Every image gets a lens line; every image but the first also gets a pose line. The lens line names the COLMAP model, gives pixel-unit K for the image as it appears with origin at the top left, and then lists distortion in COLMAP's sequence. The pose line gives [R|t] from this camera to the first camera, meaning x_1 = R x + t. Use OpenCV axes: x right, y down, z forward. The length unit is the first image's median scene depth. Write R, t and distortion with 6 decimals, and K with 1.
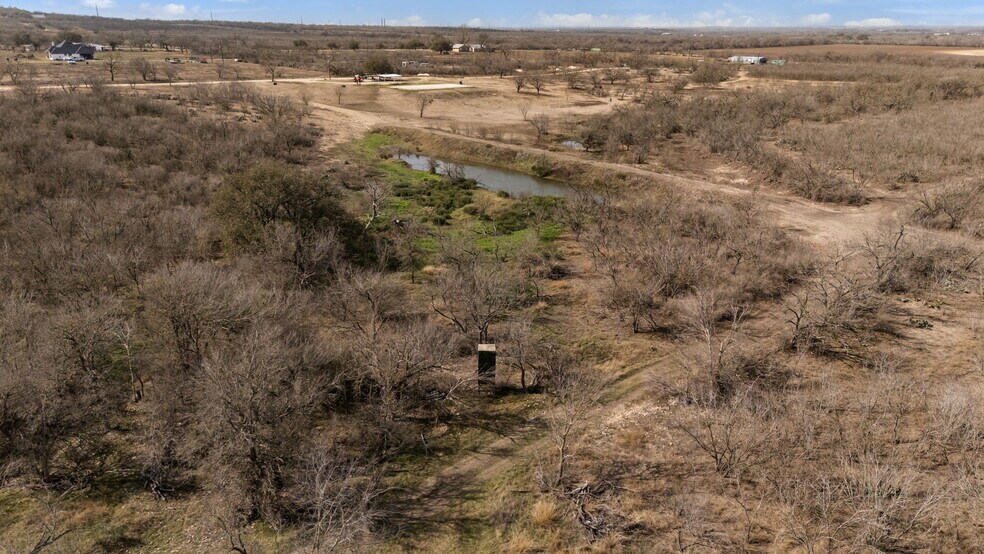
lens RADIAL K [[724.1, 0, 492.0], [0, 724.1, 277.0], [0, 0, 1]] dist [0.068575, -0.054498]
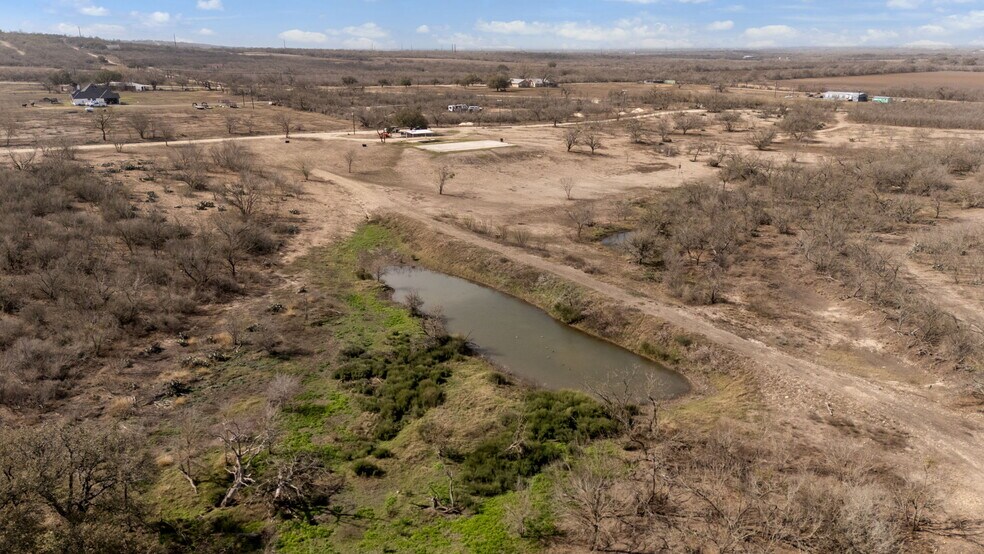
lens RADIAL K [[727.0, 0, 492.0], [0, 727.0, 277.0], [0, 0, 1]] dist [0.086574, -0.078147]
pose [[0.995146, 0.025542, -0.095042, 0.031121], [-0.028172, 0.999254, -0.026430, -0.082109], [0.094296, 0.028979, 0.995122, 0.149008]]
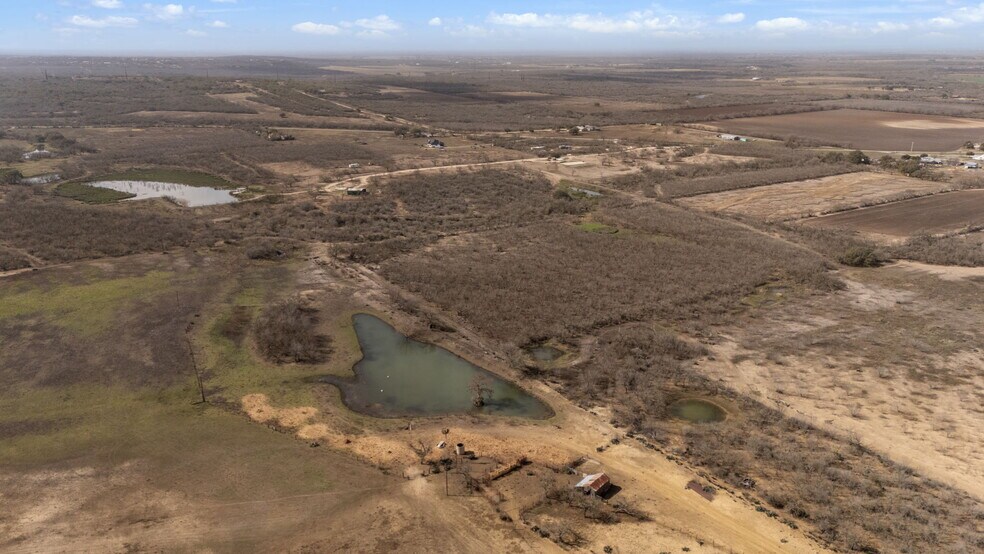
lens RADIAL K [[727.0, 0, 492.0], [0, 727.0, 277.0], [0, 0, 1]] dist [0.086574, -0.078147]
pose [[0.987923, 0.039399, -0.149854, 0.053832], [-0.043151, 0.998829, -0.021863, 0.291239], [0.148817, 0.028065, 0.988466, -2.015176]]
